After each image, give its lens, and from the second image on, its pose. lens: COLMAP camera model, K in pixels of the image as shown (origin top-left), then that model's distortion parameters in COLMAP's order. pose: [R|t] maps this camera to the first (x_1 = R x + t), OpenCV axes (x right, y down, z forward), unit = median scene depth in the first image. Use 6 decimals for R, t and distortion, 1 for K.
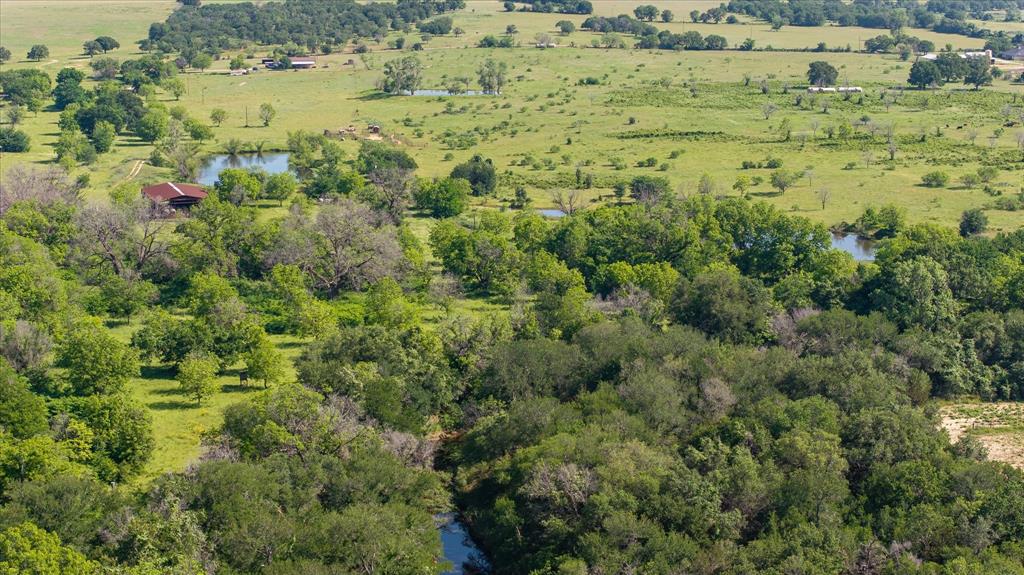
lens RADIAL K [[2029.4, 0, 512.0], [0, 2029.4, 287.5], [0, 0, 1]] dist [-0.063773, -0.048029]
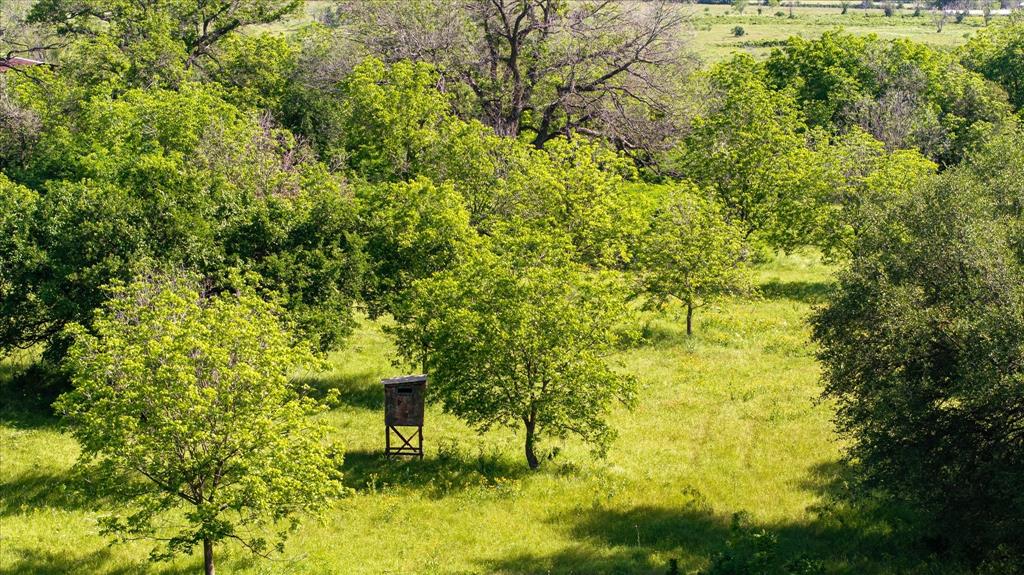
lens RADIAL K [[2029.4, 0, 512.0], [0, 2029.4, 287.5], [0, 0, 1]] dist [-0.063773, -0.048029]
pose [[0.997089, -0.001560, 0.076231, -0.091576], [0.003717, 0.999596, -0.028163, 0.025398], [-0.076156, 0.028364, 0.996692, 0.538799]]
